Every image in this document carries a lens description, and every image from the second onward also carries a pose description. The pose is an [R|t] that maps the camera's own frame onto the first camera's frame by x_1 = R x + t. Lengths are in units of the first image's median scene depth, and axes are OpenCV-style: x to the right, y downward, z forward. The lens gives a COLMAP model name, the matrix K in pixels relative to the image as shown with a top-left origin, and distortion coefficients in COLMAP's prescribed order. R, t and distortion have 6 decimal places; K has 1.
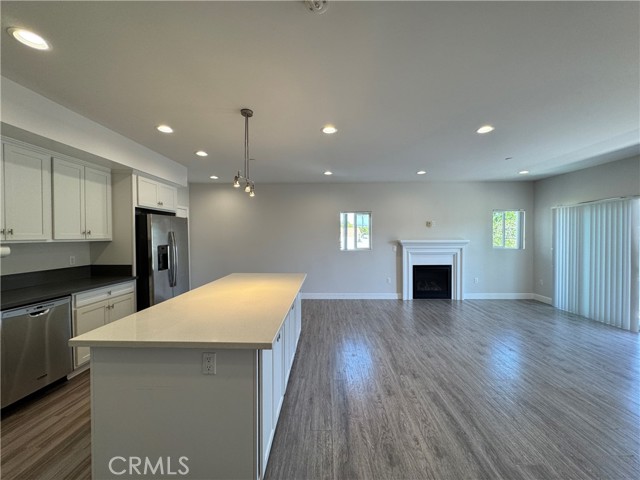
lens RADIAL K [[255.7, 0, 320.0], [0, 255.7, 239.8], [0, 0, 1]] dist [-0.005257, 0.001244]
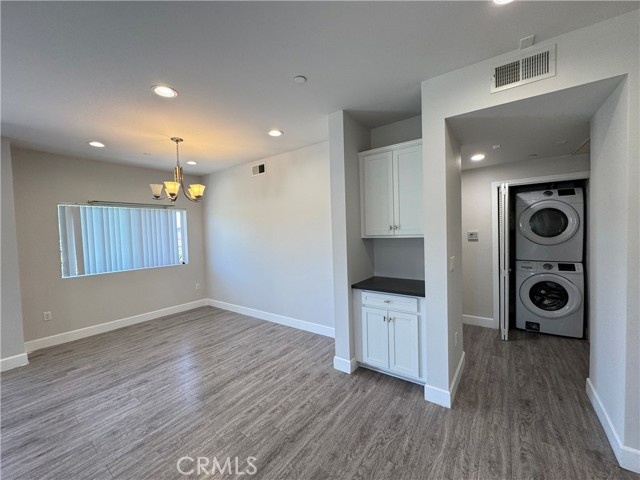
lens RADIAL K [[255.7, 0, 320.2], [0, 255.7, 239.9], [0, 0, 1]] dist [-0.005257, 0.001244]
pose [[-0.823425, 0.008965, 0.567355, 0.032998], [0.041997, 0.998096, 0.045180, -0.017820], [-0.565869, 0.061030, -0.822233, 0.634356]]
